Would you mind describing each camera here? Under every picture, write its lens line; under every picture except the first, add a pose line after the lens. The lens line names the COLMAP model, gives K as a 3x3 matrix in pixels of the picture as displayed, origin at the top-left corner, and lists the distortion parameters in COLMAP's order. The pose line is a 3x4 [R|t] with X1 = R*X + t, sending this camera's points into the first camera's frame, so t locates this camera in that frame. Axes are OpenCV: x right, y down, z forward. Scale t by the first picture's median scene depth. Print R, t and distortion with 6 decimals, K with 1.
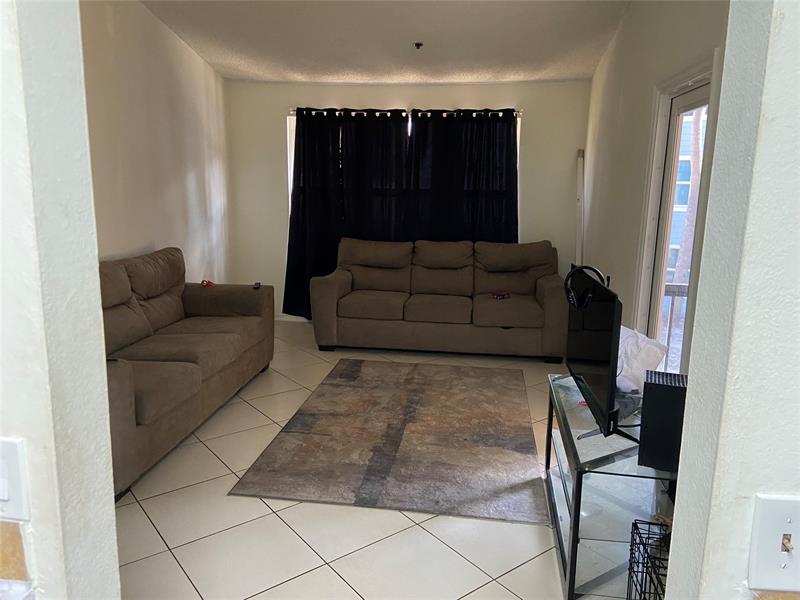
lens RADIAL K [[603.1, 0, 394.7], [0, 603.1, 292.5], [0, 0, 1]] dist [0.058114, -0.034870]
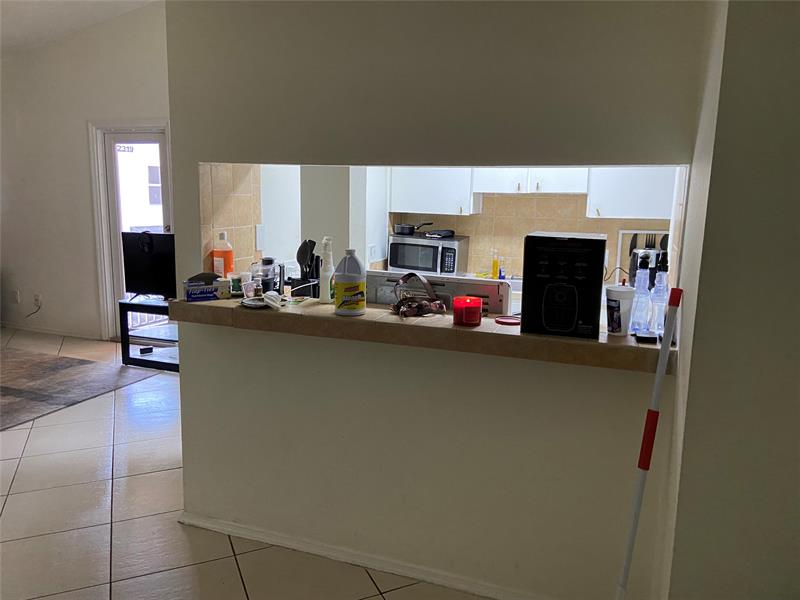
lens RADIAL K [[603.1, 0, 399.6], [0, 603.1, 298.5], [0, 0, 1]] dist [0.058114, -0.034870]
pose [[0.222202, -0.181397, 0.957978, -0.848163], [0.161292, 0.975842, 0.147369, 0.004835], [-0.961567, 0.121768, 0.246092, -0.110316]]
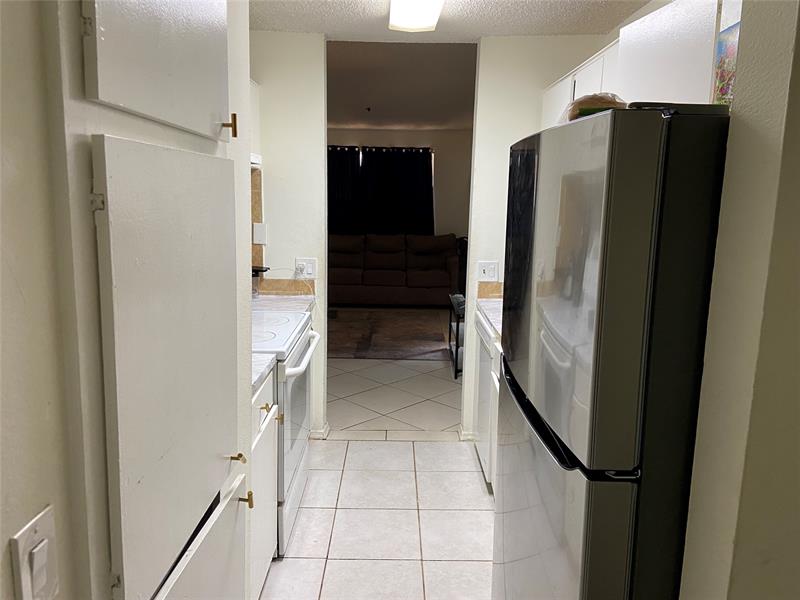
lens RADIAL K [[603.1, 0, 401.1], [0, 603.1, 293.2], [0, 0, 1]] dist [0.058114, -0.034870]
pose [[0.989997, -0.018114, 0.139922, -0.127132], [0.020259, 0.999698, -0.013925, 0.113376], [-0.139627, 0.016620, 0.990065, -0.664511]]
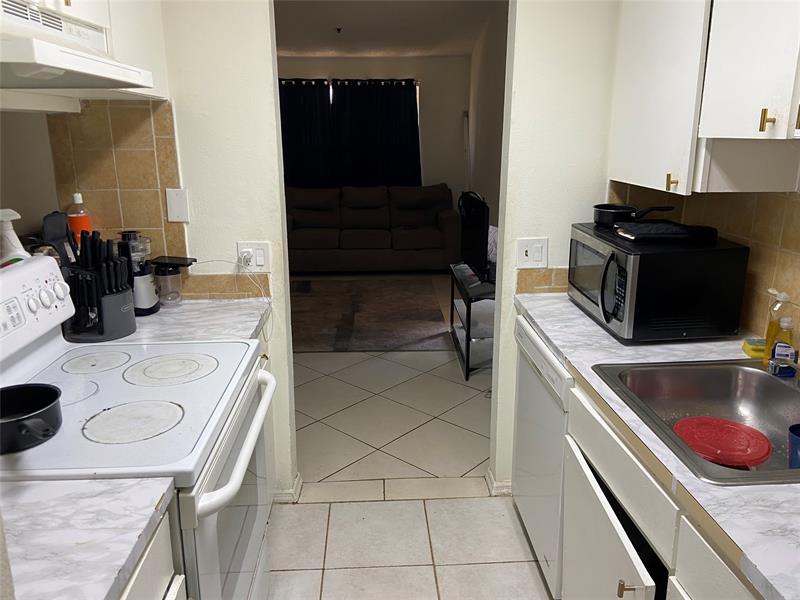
lens RADIAL K [[603.1, 0, 394.3], [0, 603.1, 297.0], [0, 0, 1]] dist [0.058114, -0.034870]
pose [[0.984682, -0.064518, 0.161982, -0.105386], [0.051676, 0.995269, 0.082280, 0.060628], [-0.166524, -0.072649, 0.983357, -0.369292]]
